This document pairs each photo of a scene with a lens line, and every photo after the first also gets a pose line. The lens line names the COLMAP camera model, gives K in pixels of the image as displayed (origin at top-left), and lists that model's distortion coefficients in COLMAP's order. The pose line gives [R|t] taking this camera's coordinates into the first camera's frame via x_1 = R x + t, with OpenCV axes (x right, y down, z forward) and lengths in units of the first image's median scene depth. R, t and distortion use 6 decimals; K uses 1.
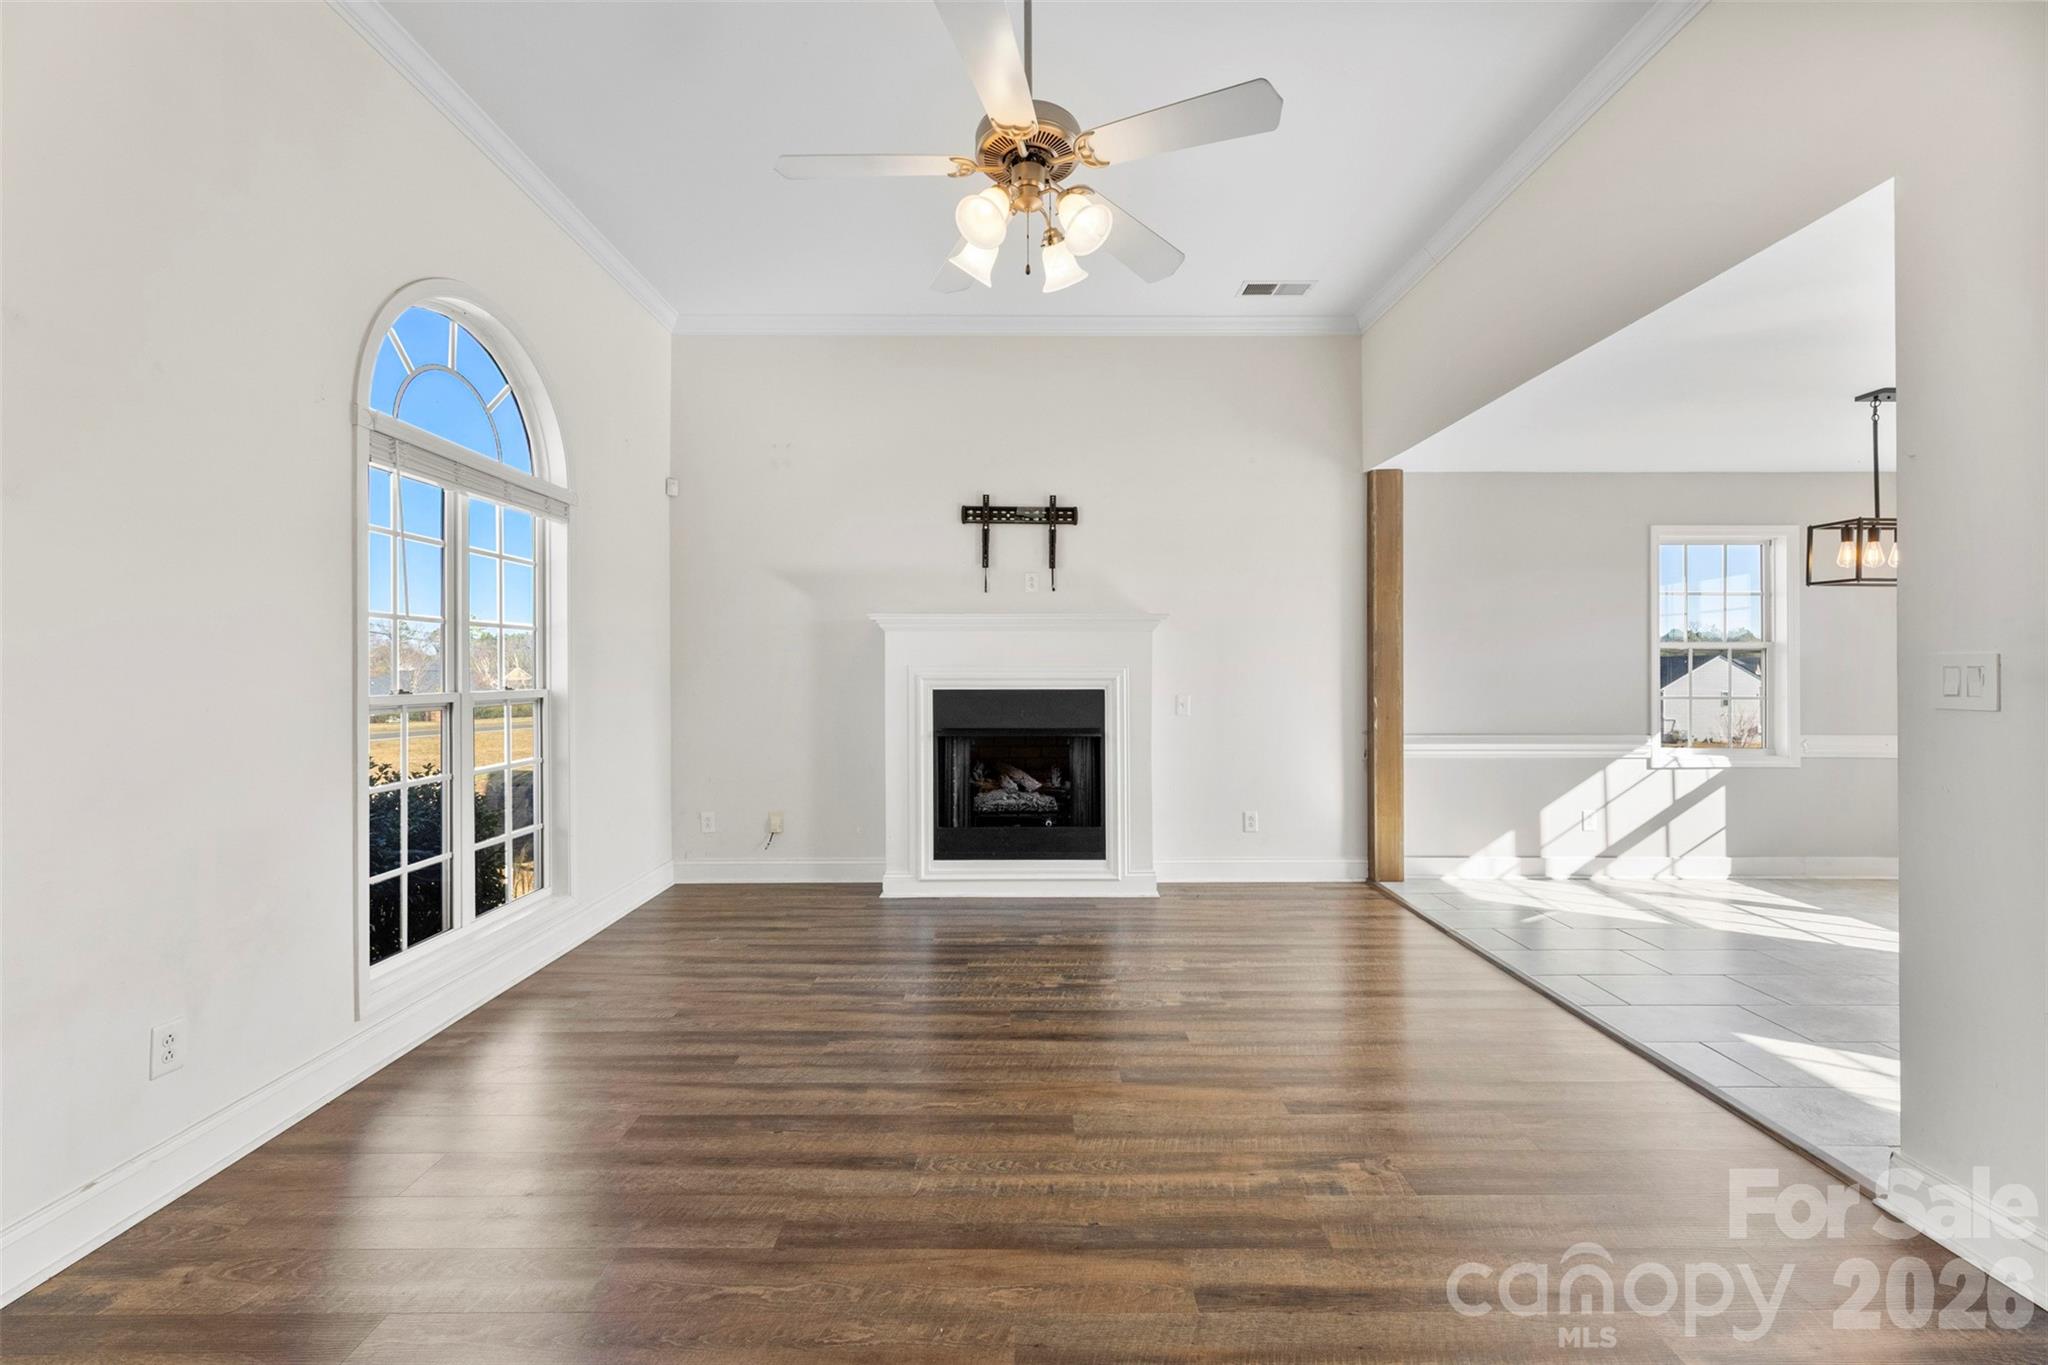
lens RADIAL K [[818.7, 0, 1018.9], [0, 818.7, 673.9], [0, 0, 1]] dist [0.000880, 0.000052]
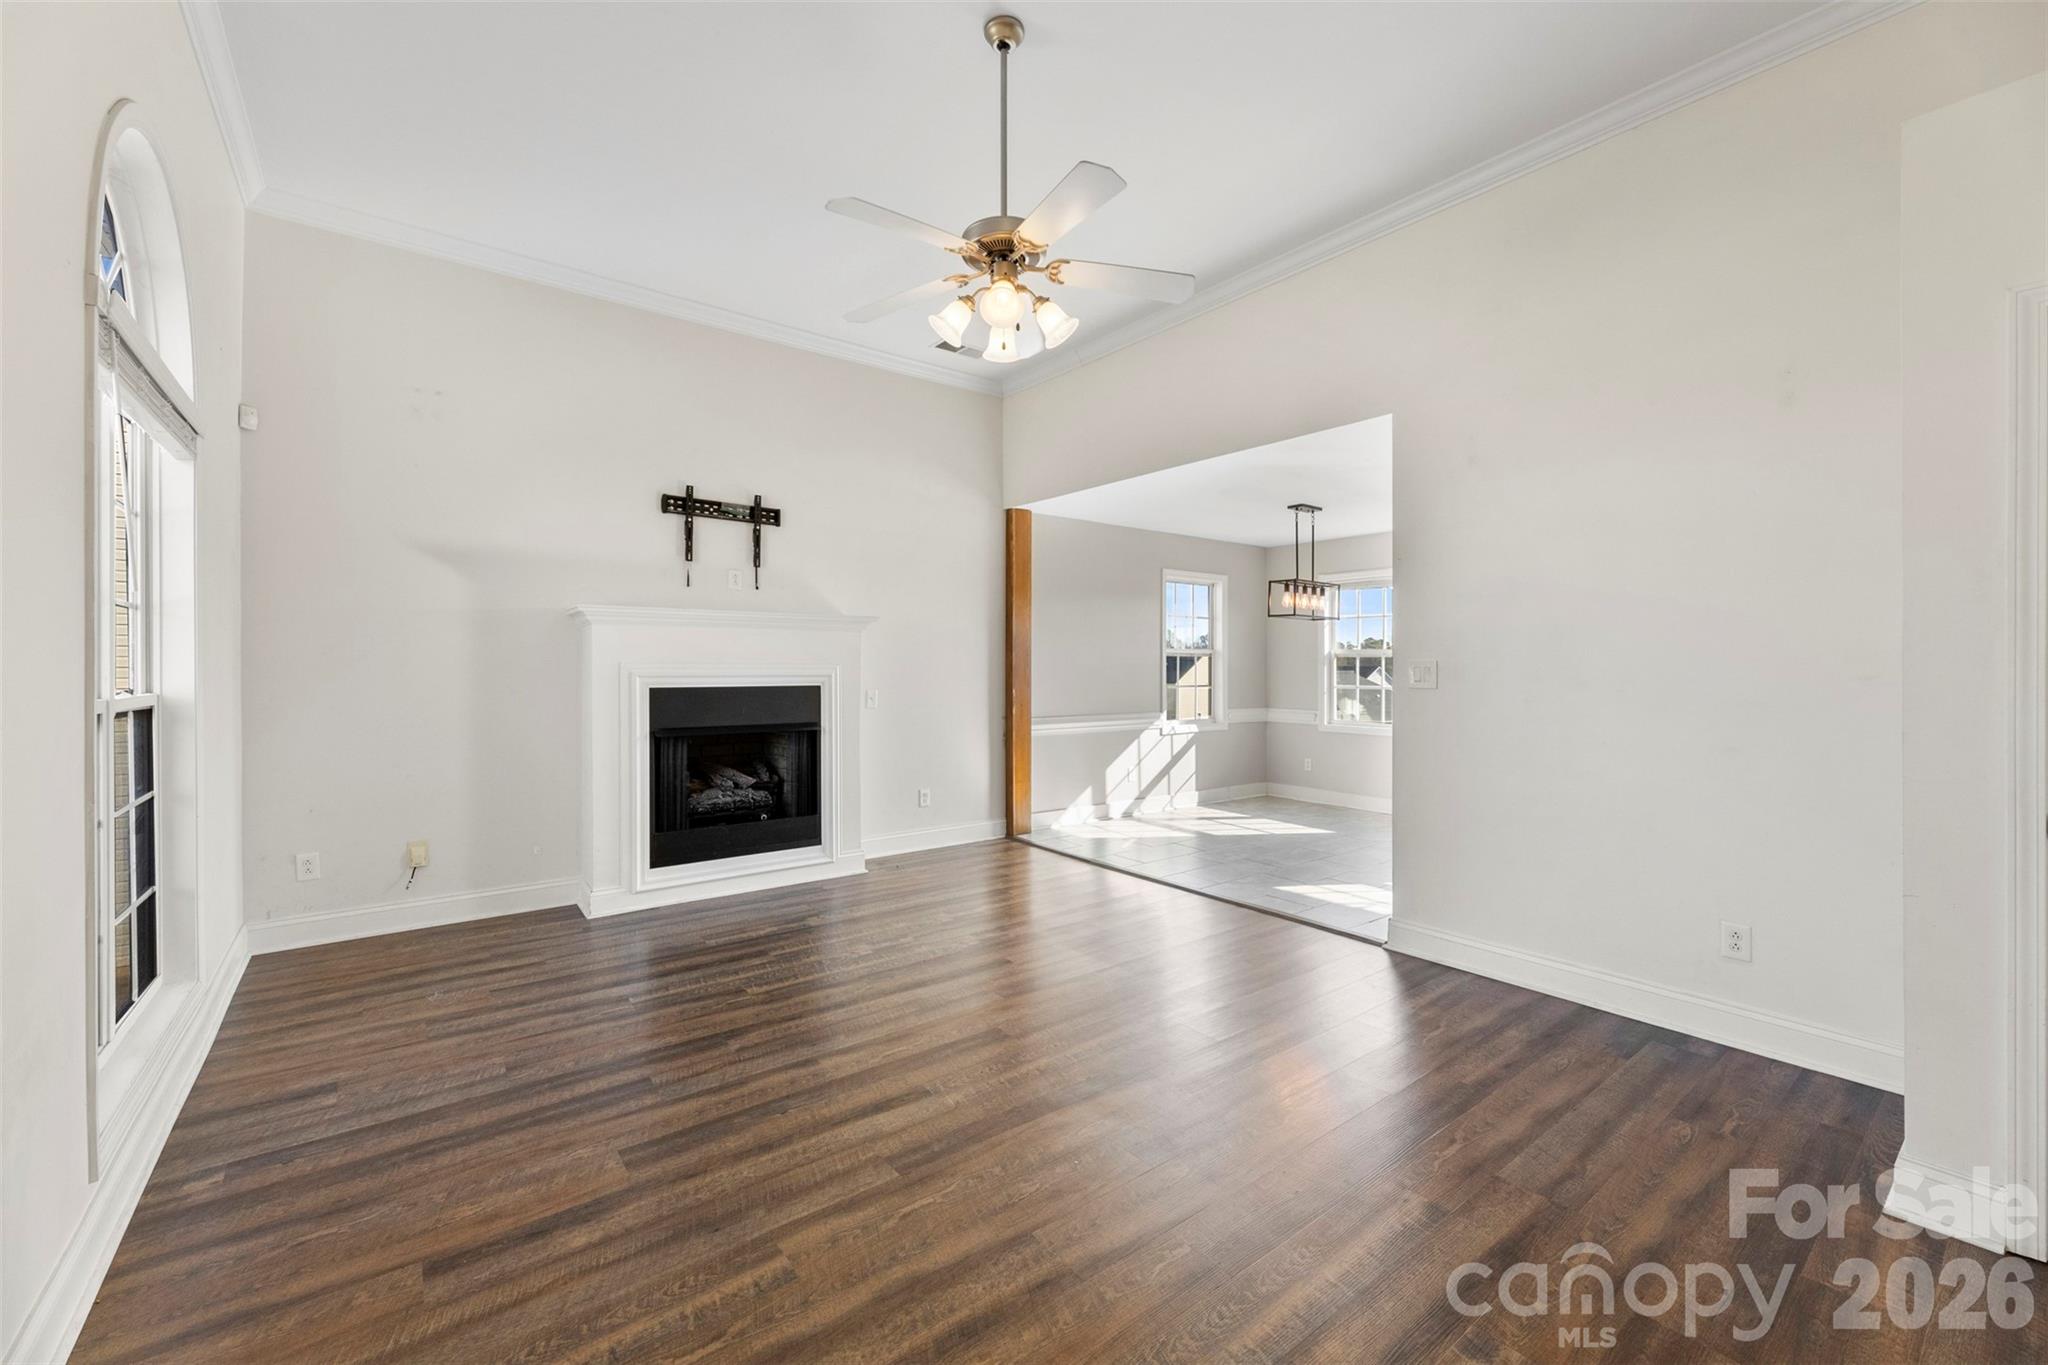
lens RADIAL K [[818.7, 0, 1010.6], [0, 818.7, 670.7], [0, 0, 1]] dist [0.000880, 0.000052]
pose [[0.799044, -0.001088, 0.601272, -0.324211], [0.000861, 0.999999, 0.000665, -0.000564], [-0.601272, -0.000013, 0.799044, -0.001040]]
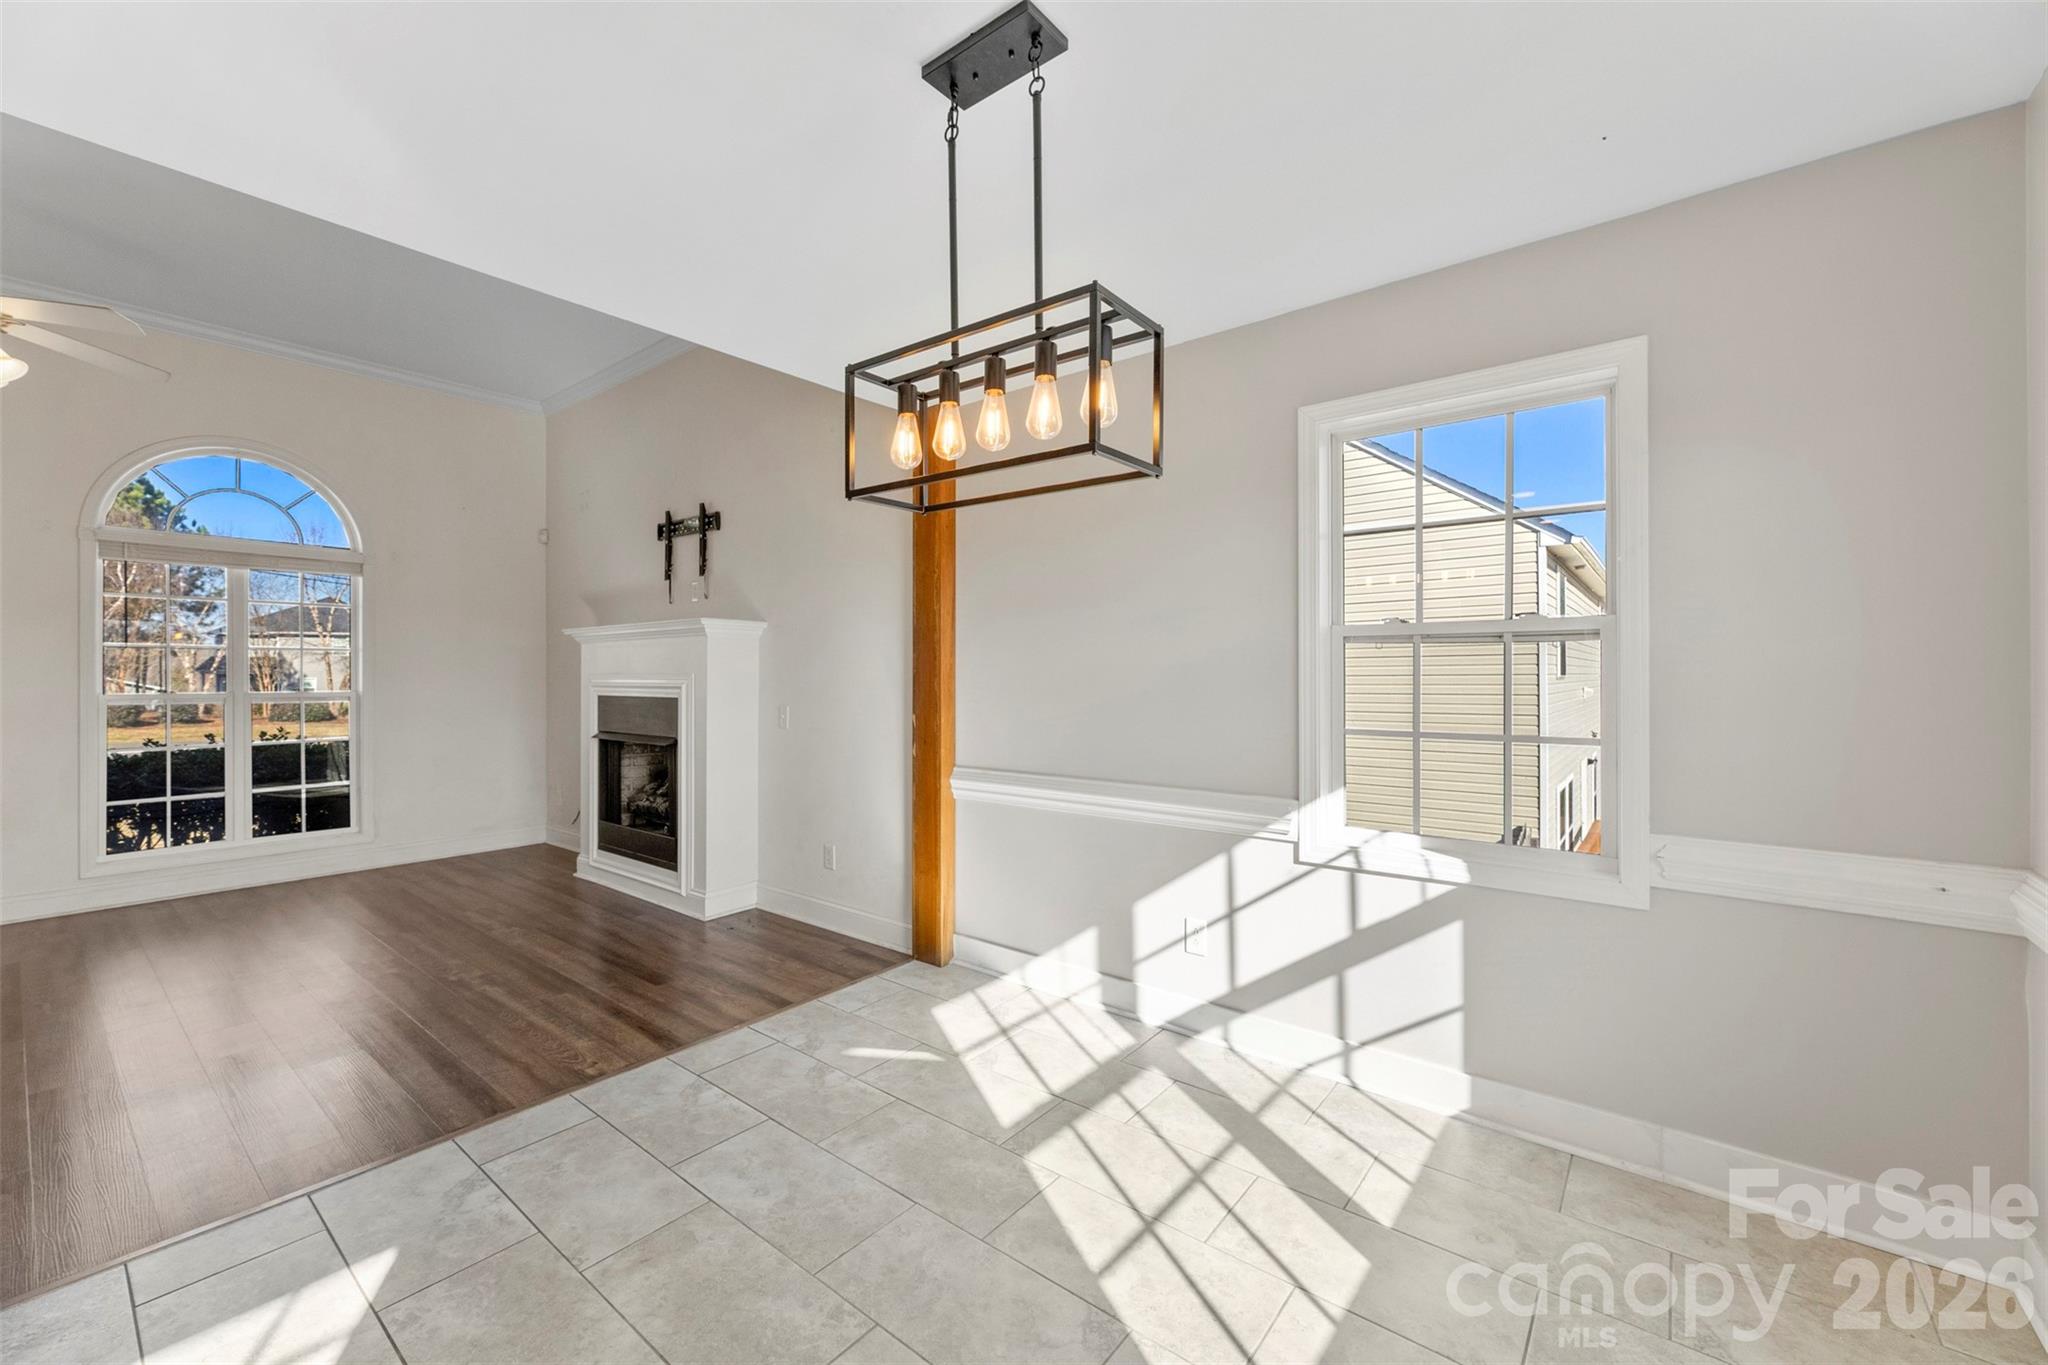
lens RADIAL K [[818.7, 0, 1019.5], [0, 818.7, 674.1], [0, 0, 1]] dist [0.000880, 0.000052]
pose [[0.777431, -0.002204, -0.628965, 0.986741], [-0.003751, 0.999960, -0.008140, -0.002683], [0.628957, 0.008687, 0.777391, 0.476544]]
